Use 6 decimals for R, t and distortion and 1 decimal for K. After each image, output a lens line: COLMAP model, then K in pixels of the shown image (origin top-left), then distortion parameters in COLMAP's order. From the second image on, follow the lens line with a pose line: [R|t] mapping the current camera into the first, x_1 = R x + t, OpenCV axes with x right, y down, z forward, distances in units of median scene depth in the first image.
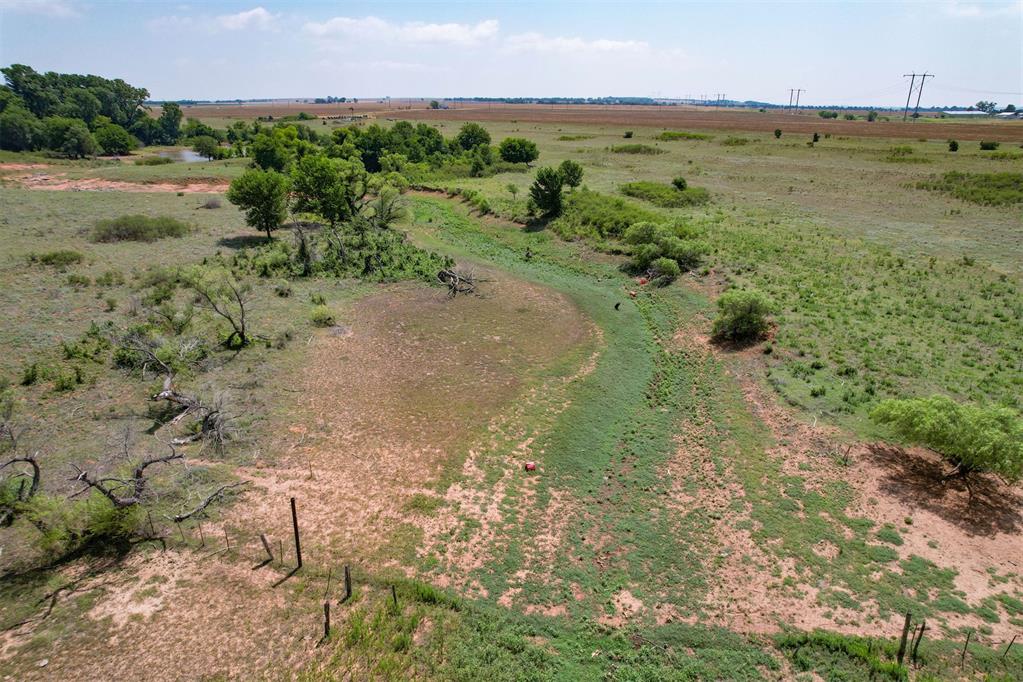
lens RADIAL K [[653.9, 0, 513.9], [0, 653.9, 349.8], [0, 0, 1]] dist [-0.086046, 0.082605]
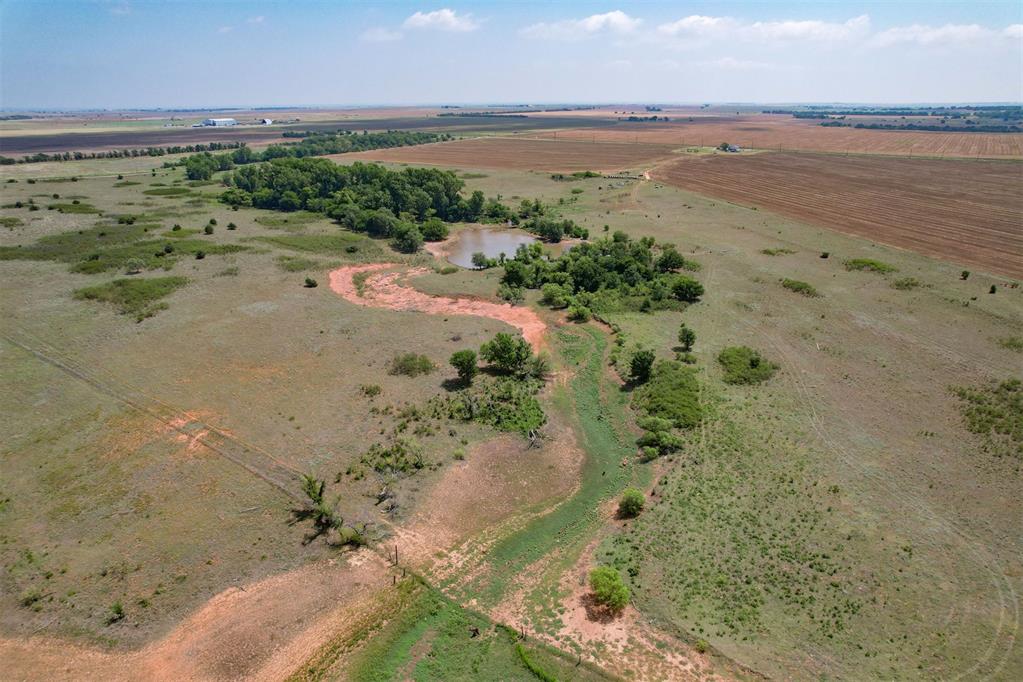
lens RADIAL K [[653.9, 0, 513.9], [0, 653.9, 349.8], [0, 0, 1]] dist [-0.086046, 0.082605]
pose [[0.893016, 0.155736, -0.422218, 1.388023], [-0.152206, 0.987443, 0.042296, -0.956994], [0.423503, 0.026494, 0.905507, -1.769554]]
